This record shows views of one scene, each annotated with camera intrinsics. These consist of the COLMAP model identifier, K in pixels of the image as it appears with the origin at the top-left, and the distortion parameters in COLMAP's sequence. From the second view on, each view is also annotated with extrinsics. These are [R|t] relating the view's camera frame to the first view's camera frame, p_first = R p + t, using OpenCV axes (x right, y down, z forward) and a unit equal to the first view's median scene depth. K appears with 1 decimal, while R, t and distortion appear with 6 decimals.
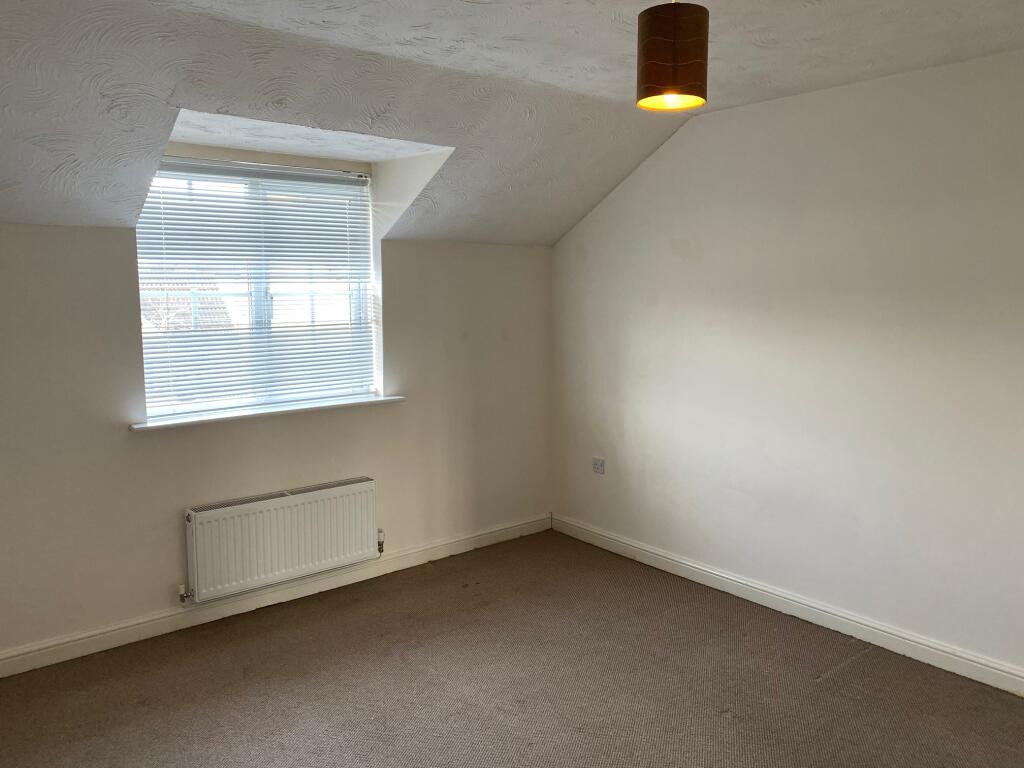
lens RADIAL K [[806.6, 0, 512.0], [0, 806.6, 384.0], [0, 0, 1]] dist [0.264335, -0.346565]
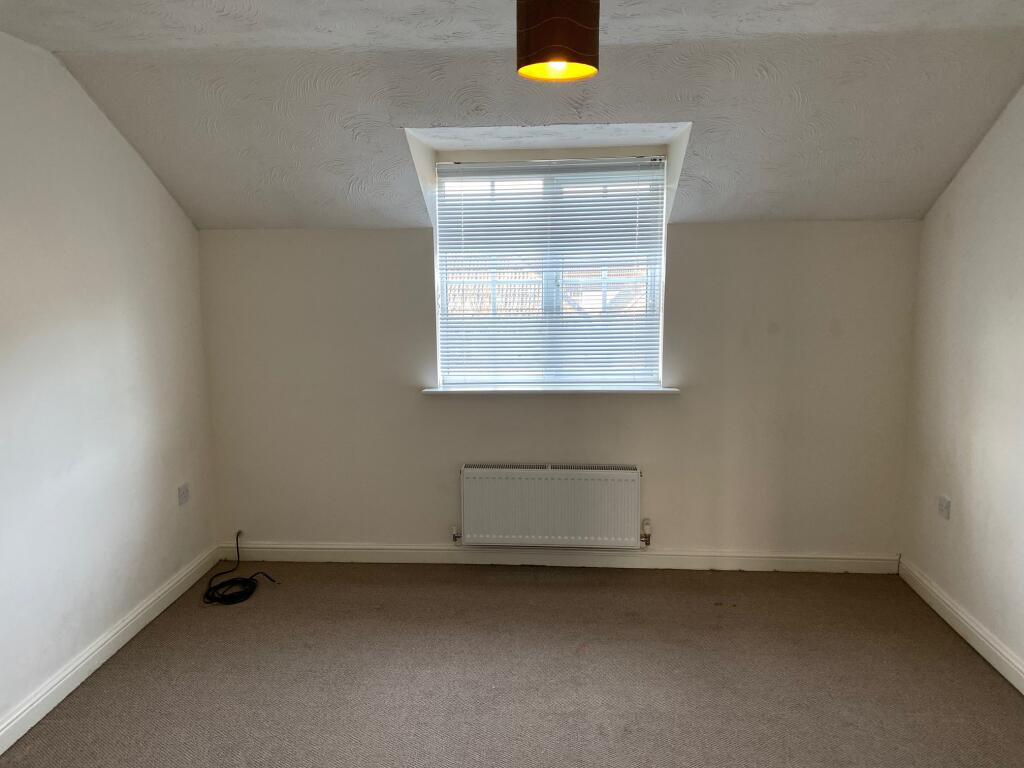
lens RADIAL K [[806.6, 0, 512.0], [0, 806.6, 384.0], [0, 0, 1]] dist [0.264335, -0.346565]
pose [[0.748045, 0.099811, -0.656100, 0.370126], [-0.080050, 0.994978, 0.060096, -0.034827], [0.658803, 0.007566, 0.752278, 0.164311]]
